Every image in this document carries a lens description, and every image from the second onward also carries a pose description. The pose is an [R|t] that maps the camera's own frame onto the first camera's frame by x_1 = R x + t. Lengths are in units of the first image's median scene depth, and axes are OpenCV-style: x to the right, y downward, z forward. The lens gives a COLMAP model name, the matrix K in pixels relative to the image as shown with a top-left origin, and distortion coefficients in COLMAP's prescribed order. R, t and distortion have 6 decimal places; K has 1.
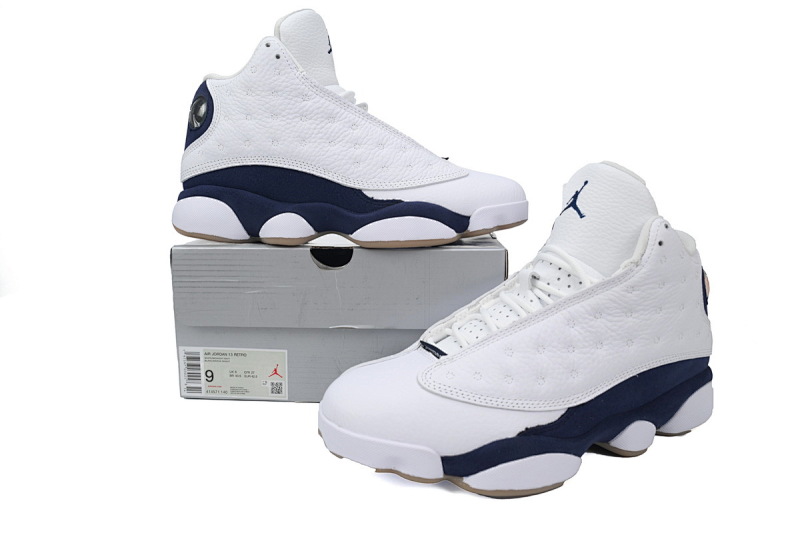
lens RADIAL K [[550.4, 0, 400.0], [0, 550.4, 266.5], [0, 0, 1]] dist [-0.000763, -0.000636]
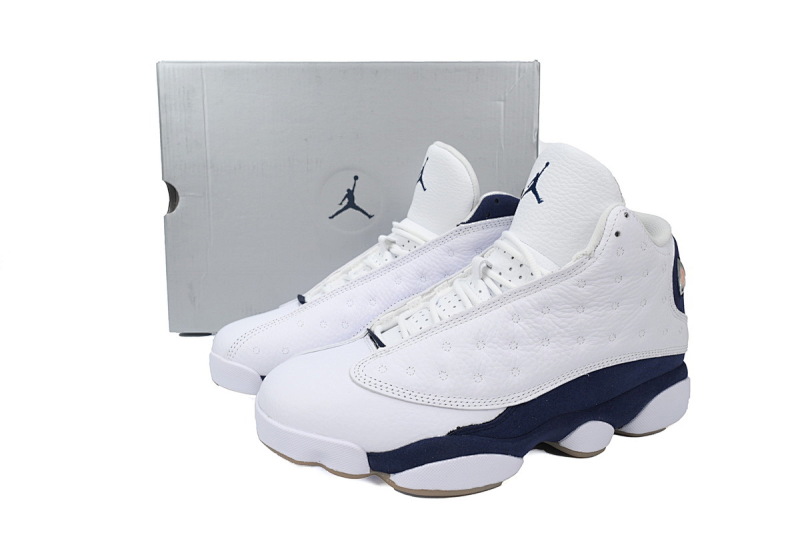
lens RADIAL K [[550.4, 0, 400.0], [0, 550.4, 266.5], [0, 0, 1]] dist [-0.000763, -0.000636]
pose [[0.995930, 0.019758, -0.087939, 0.195345], [-0.013702, 0.997527, 0.068937, -0.046184], [0.089083, -0.067452, 0.993738, 0.056690]]
